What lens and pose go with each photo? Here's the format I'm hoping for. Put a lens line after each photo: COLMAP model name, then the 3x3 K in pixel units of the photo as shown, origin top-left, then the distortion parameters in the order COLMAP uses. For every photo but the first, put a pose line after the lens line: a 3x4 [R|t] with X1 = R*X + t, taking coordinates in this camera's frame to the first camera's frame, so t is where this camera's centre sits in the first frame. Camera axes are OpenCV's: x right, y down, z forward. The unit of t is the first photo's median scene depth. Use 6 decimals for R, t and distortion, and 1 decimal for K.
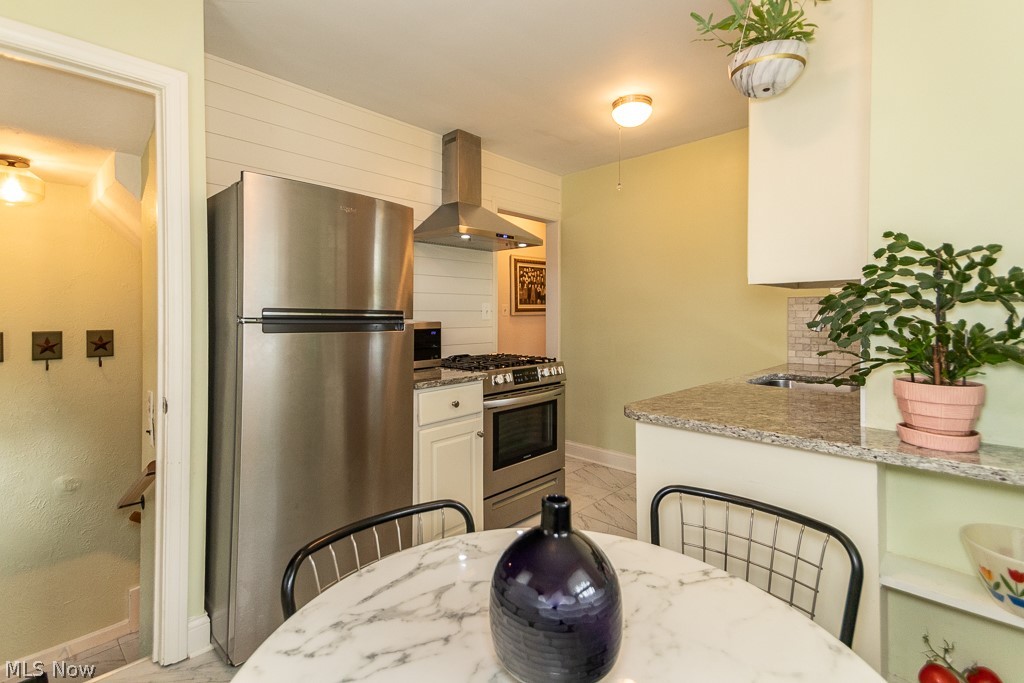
lens RADIAL K [[480.3, 0, 505.6], [0, 480.3, 313.0], [0, 0, 1]] dist [0.018504, -0.000070]
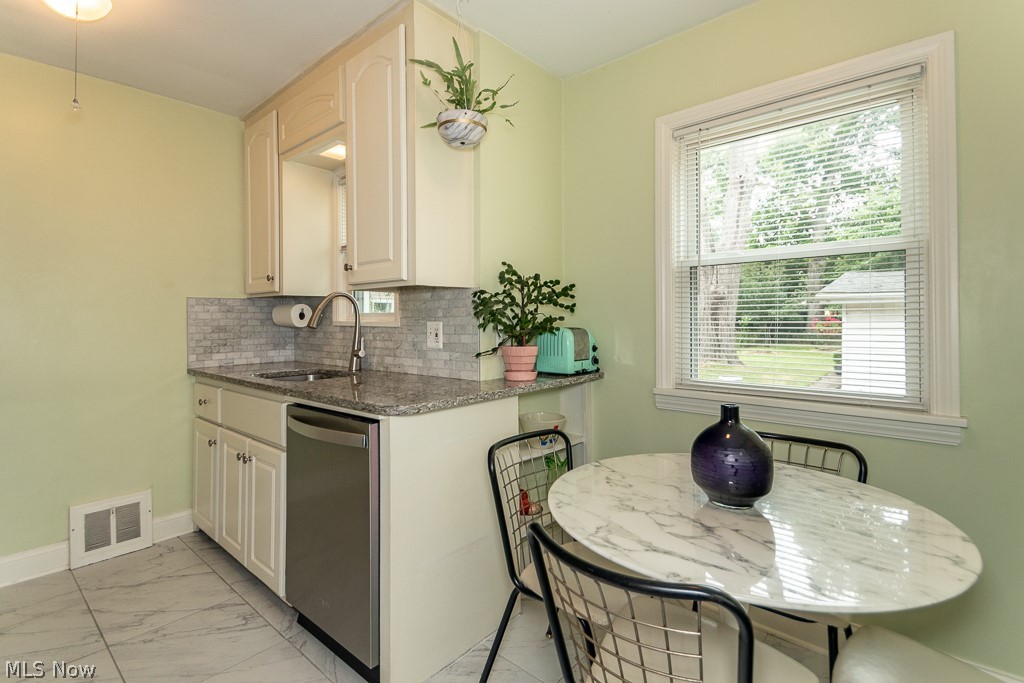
lens RADIAL K [[480.3, 0, 516.6], [0, 480.3, 316.7], [0, 0, 1]] dist [0.018504, -0.000070]
pose [[-0.035966, 0.003106, 0.999348, -0.961263], [0.008958, 0.999956, -0.002785, 0.032853], [-0.999313, 0.008852, -0.035993, 1.074756]]
